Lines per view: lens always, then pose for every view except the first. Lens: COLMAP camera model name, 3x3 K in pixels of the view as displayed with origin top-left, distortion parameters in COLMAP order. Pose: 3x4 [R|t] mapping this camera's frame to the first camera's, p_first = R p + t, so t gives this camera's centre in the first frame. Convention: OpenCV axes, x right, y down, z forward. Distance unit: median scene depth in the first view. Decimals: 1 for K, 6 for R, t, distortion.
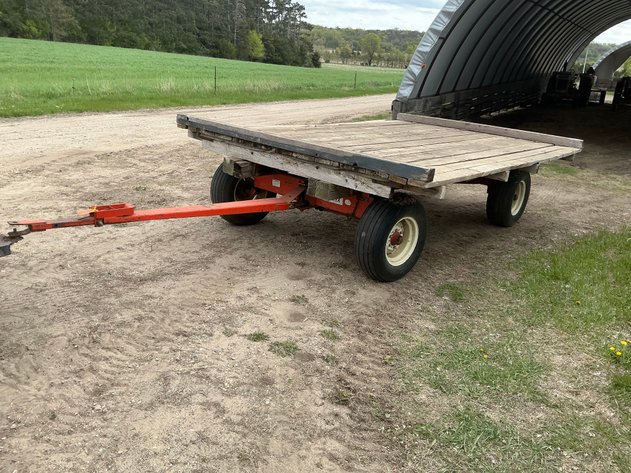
lens RADIAL K [[524.7, 0, 315.5], [0, 524.7, 236.5], [0, 0, 1]] dist [0.114983, -0.183495]
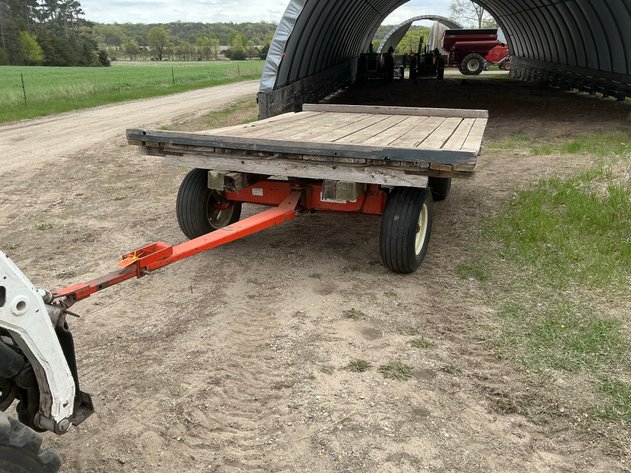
lens RADIAL K [[524.7, 0, 315.5], [0, 524.7, 236.5], [0, 0, 1]] dist [0.114983, -0.183495]
pose [[0.927000, -0.183874, 0.326895, -0.127782], [0.179651, 0.982775, 0.043350, -0.021899], [-0.329235, 0.018542, 0.944066, 0.056209]]
